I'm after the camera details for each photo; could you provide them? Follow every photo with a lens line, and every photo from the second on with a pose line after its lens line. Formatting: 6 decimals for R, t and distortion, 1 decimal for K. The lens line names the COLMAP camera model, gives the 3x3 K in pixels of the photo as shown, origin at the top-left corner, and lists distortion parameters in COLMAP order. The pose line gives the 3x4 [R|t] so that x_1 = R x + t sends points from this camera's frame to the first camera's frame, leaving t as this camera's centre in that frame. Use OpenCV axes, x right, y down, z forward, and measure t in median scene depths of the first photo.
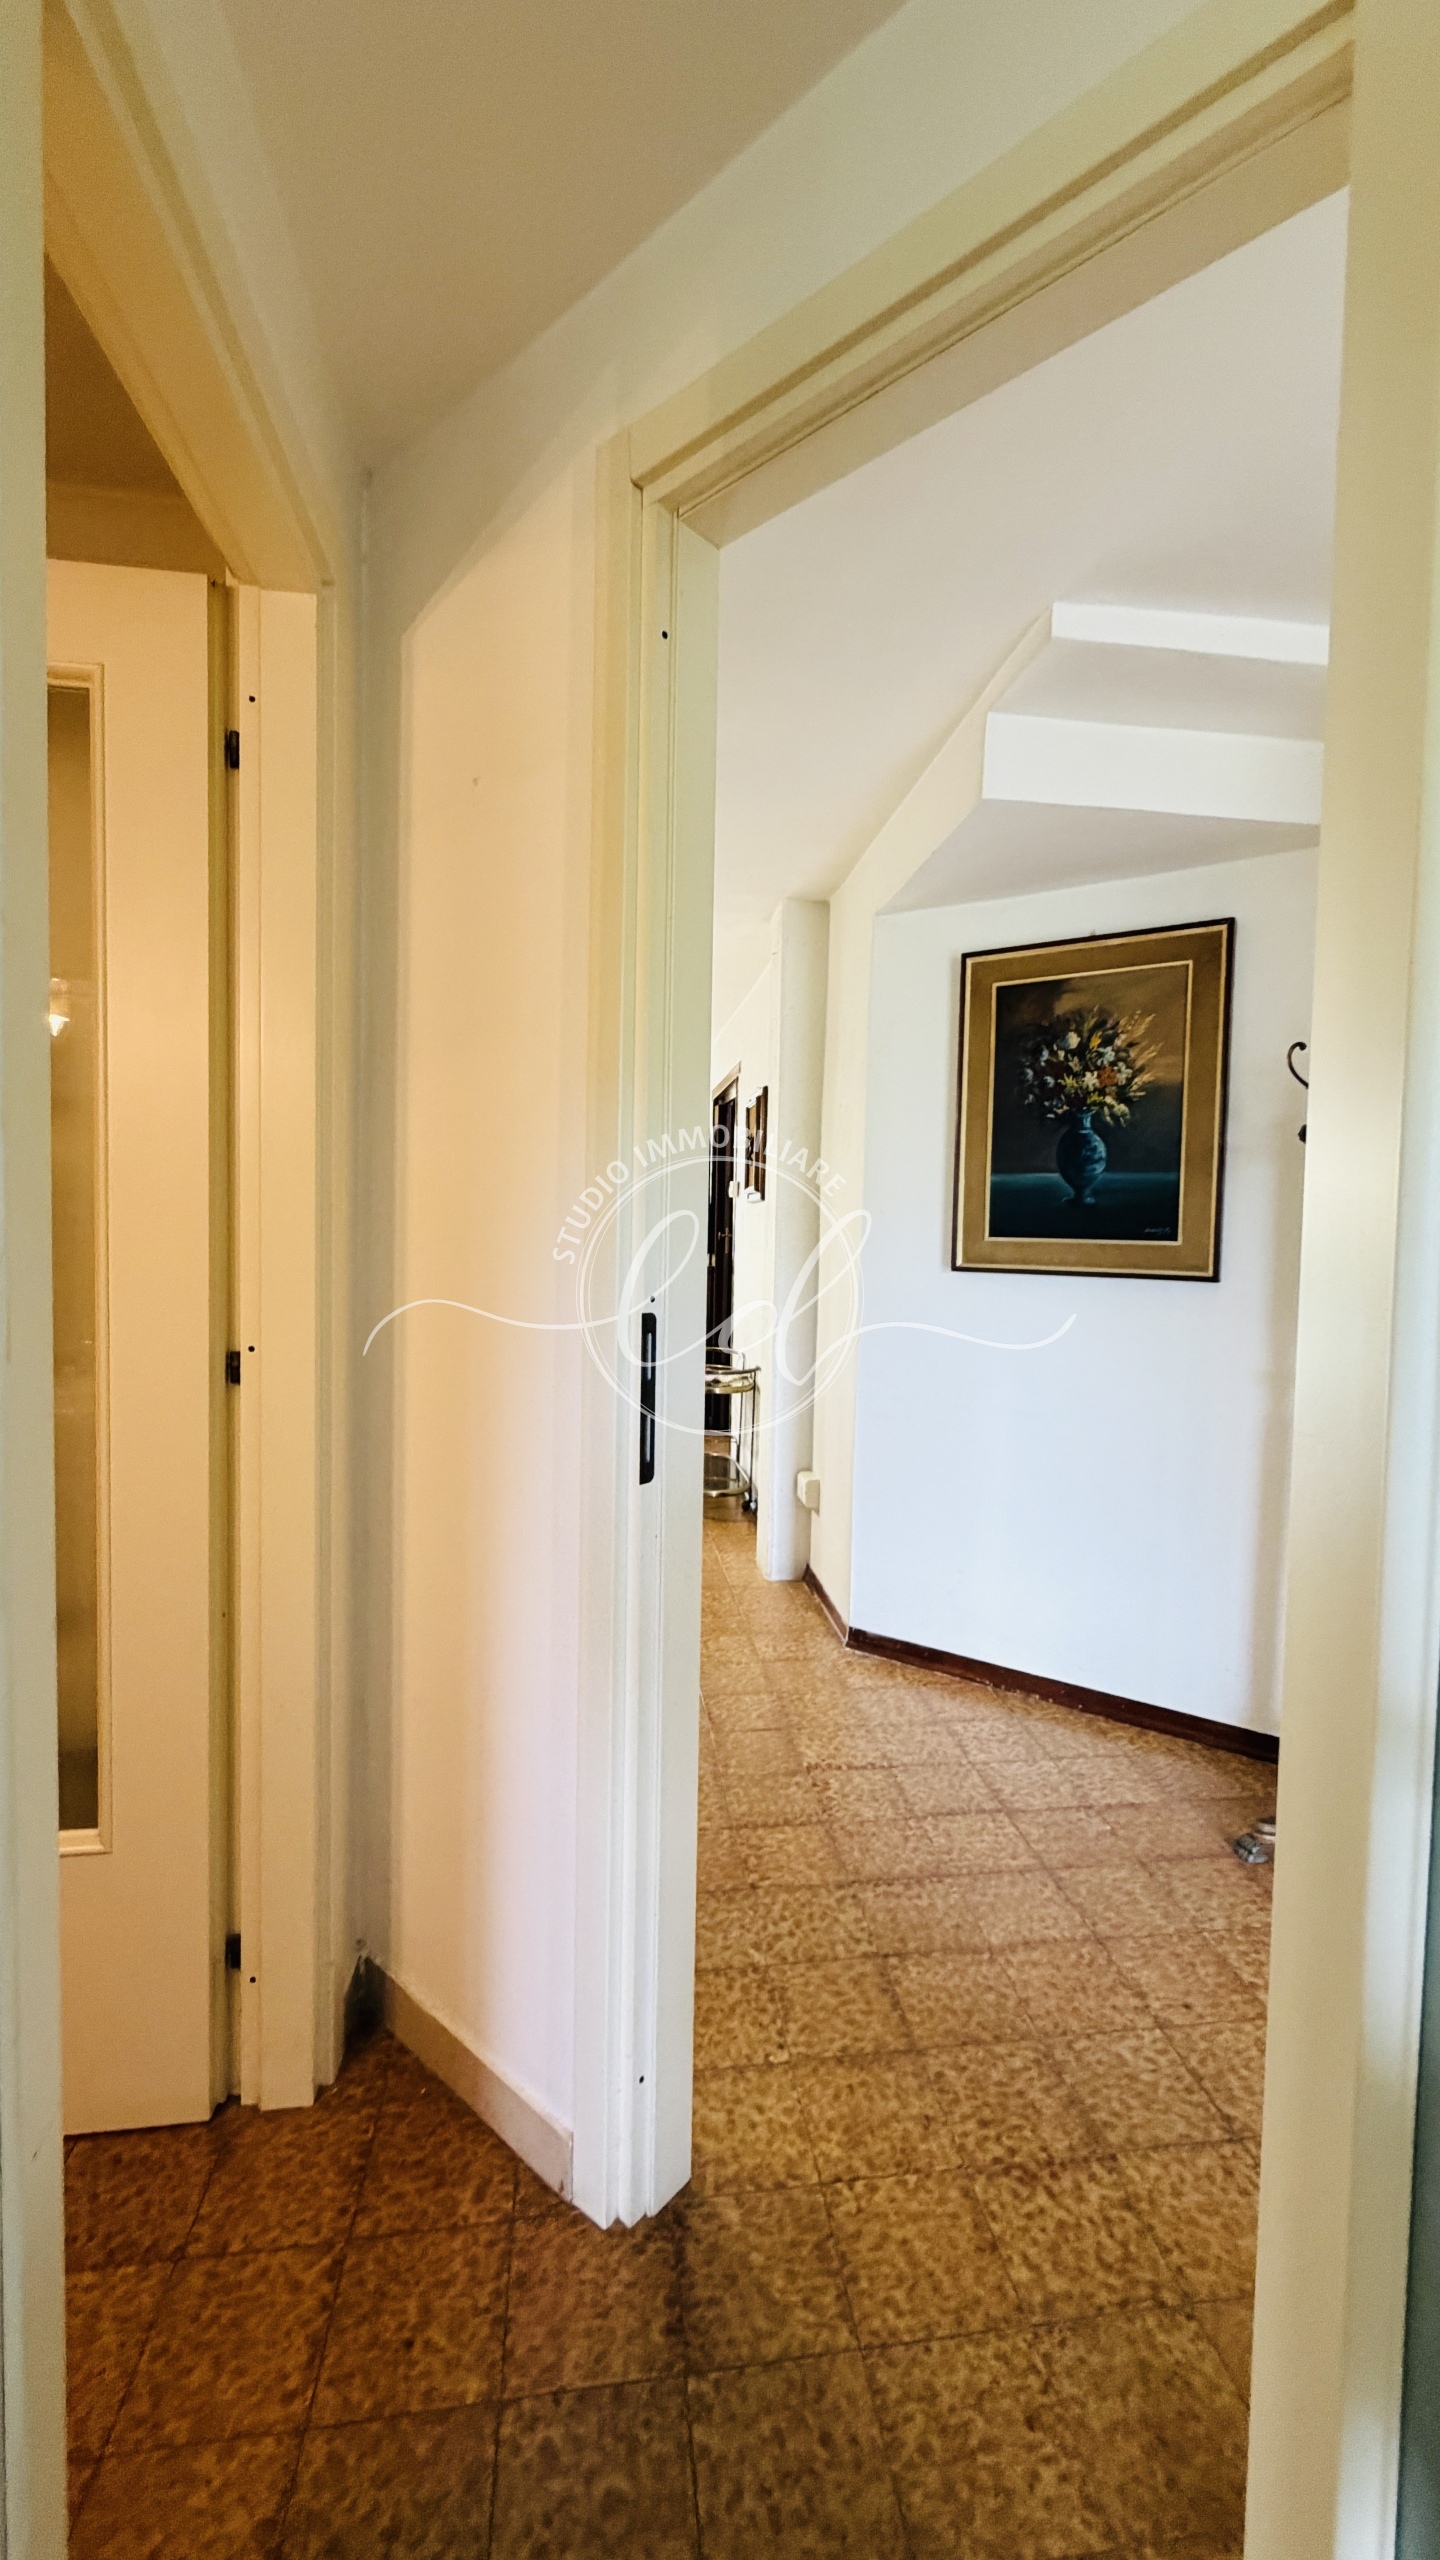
lens RADIAL K [[1020.8, 0, 715.4], [0, 1020.8, 1283.9], [0, 0, 1]] dist [-0.000399, 0.000057]
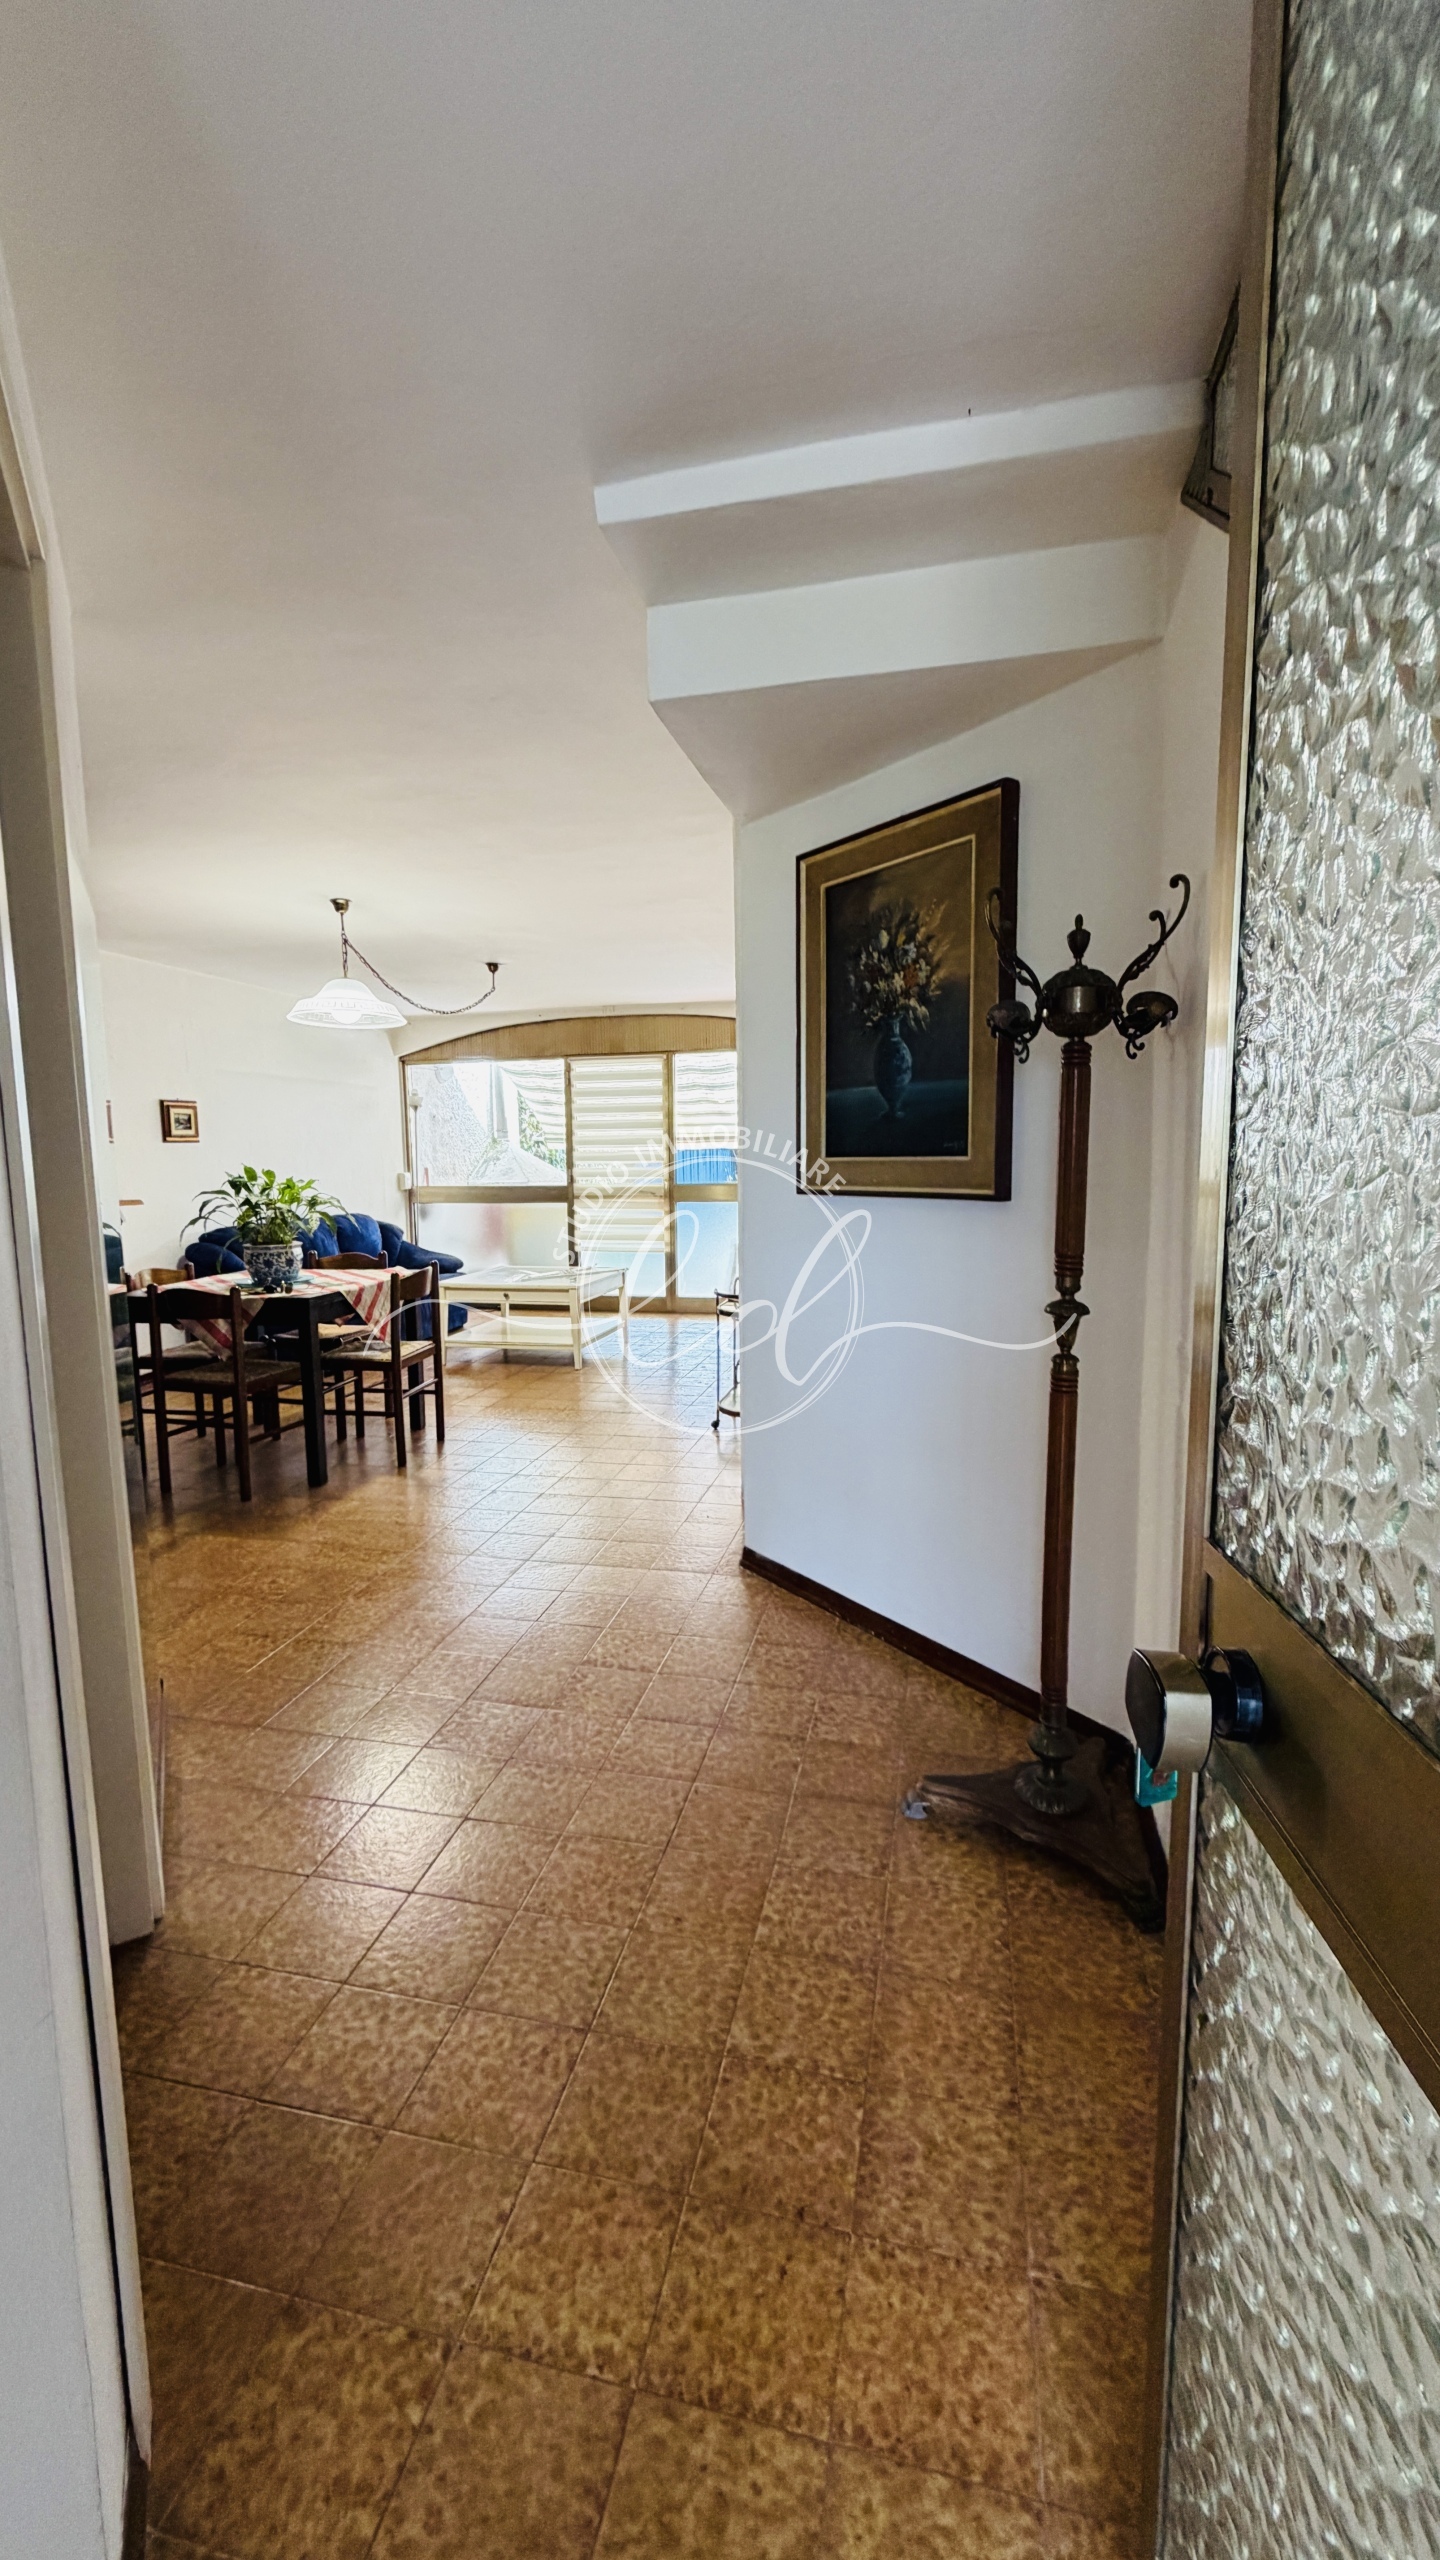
lens RADIAL K [[1020.8, 0, 715.4], [0, 1020.8, 1283.9], [0, 0, 1]] dist [-0.000399, 0.000057]
pose [[0.930611, 0.011133, -0.365840, 0.552639], [0.014750, 0.997584, 0.067880, 0.005853], [0.365712, -0.068566, 0.928199, 0.072739]]
